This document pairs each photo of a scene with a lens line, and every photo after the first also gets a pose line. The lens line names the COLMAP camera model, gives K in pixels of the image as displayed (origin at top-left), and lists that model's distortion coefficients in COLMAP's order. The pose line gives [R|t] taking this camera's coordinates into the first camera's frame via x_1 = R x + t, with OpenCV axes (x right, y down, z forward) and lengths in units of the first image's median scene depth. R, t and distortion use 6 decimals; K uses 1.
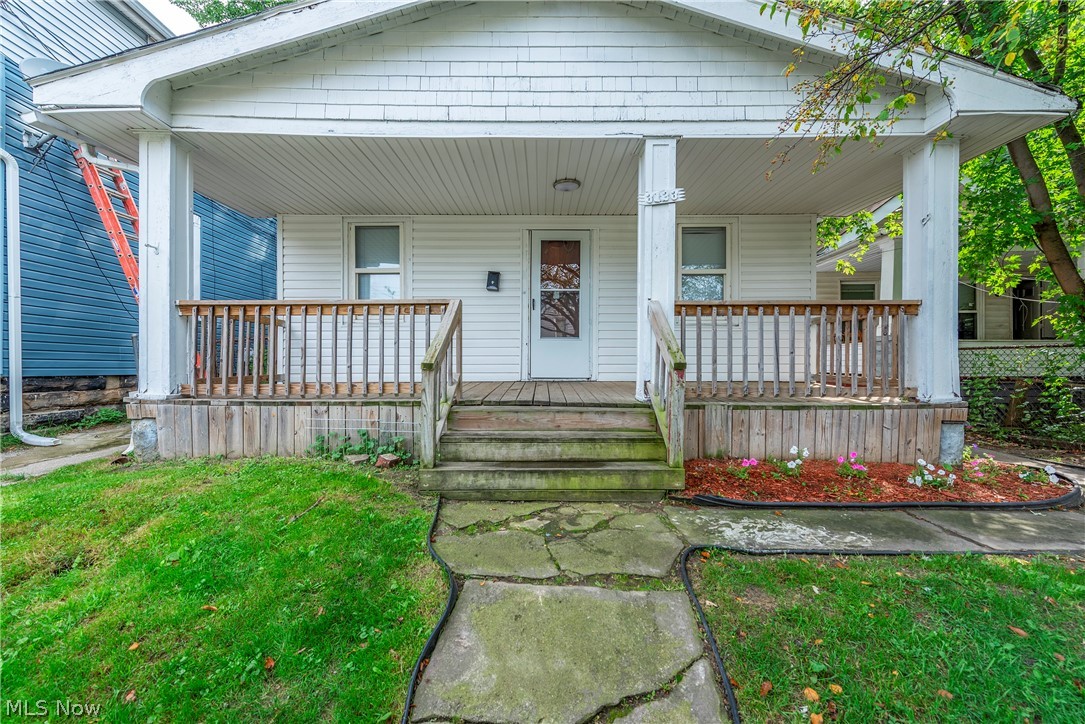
lens RADIAL K [[427.7, 0, 542.9], [0, 427.7, 367.6], [0, 0, 1]] dist [0.011055, -0.000465]
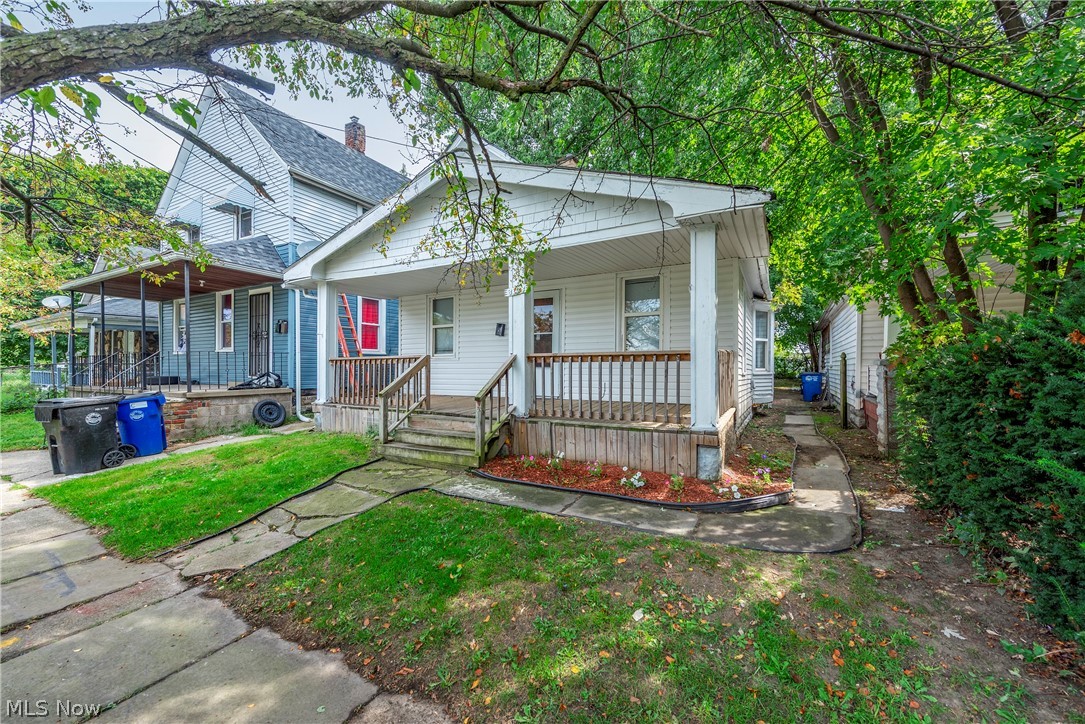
lens RADIAL K [[427.7, 0, 546.6], [0, 427.7, 362.9], [0, 0, 1]] dist [0.011055, -0.000465]
pose [[0.874735, -0.006471, -0.484558, 1.248712], [0.002964, 0.999964, -0.008005, -0.121639], [0.484592, 0.005566, 0.874722, -0.379529]]
